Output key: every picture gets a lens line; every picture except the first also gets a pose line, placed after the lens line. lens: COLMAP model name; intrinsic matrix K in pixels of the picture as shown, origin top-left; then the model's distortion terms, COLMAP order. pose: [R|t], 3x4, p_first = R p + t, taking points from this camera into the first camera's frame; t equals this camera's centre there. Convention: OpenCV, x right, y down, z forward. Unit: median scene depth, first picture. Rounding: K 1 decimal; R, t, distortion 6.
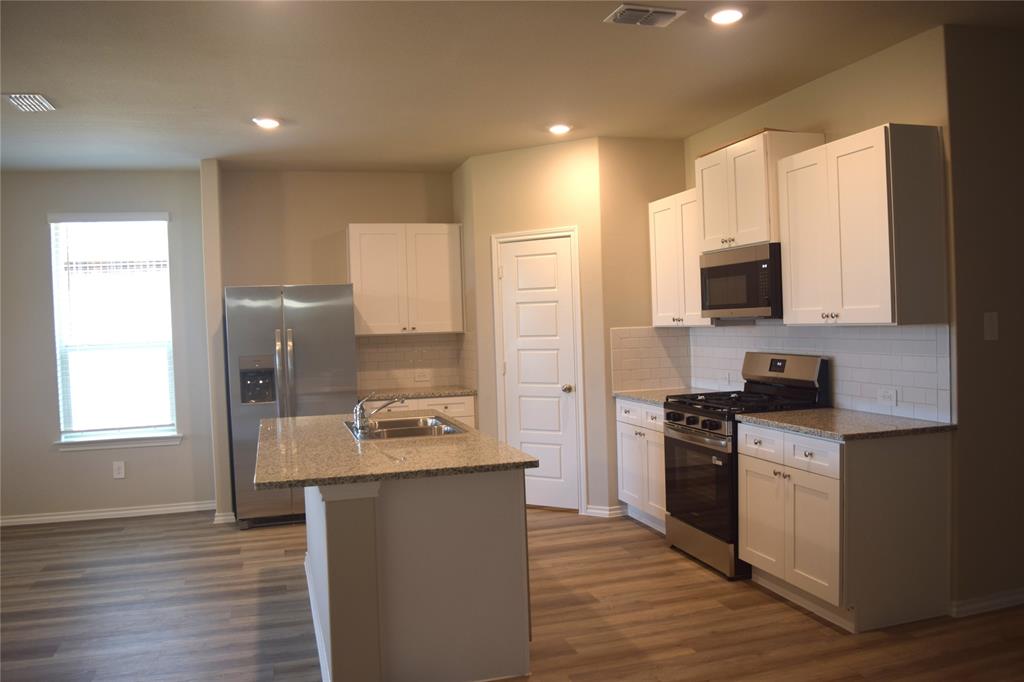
lens RADIAL K [[806.9, 0, 510.7], [0, 806.9, 335.5], [0, 0, 1]] dist [-0.095041, 0.027165]
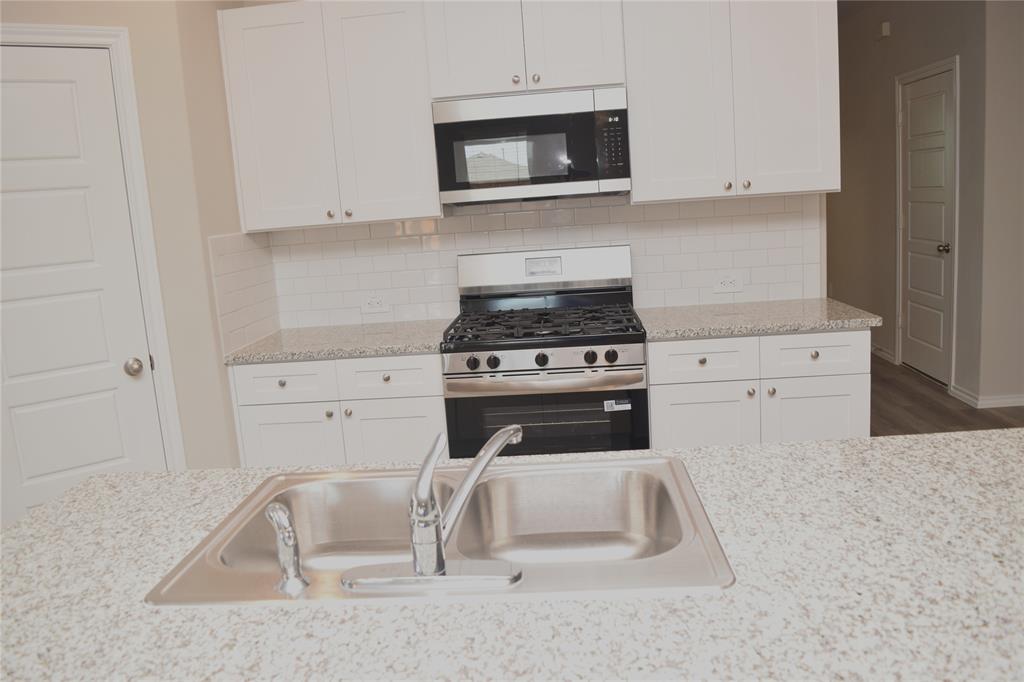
lens RADIAL K [[806.9, 0, 508.4], [0, 806.9, 344.7], [0, 0, 1]] dist [-0.095041, 0.027165]
pose [[0.351242, -0.160009, 0.922511, -0.351268], [0.073460, 0.986961, 0.143218, 0.000755], [-0.933399, 0.017464, 0.358416, 0.744157]]
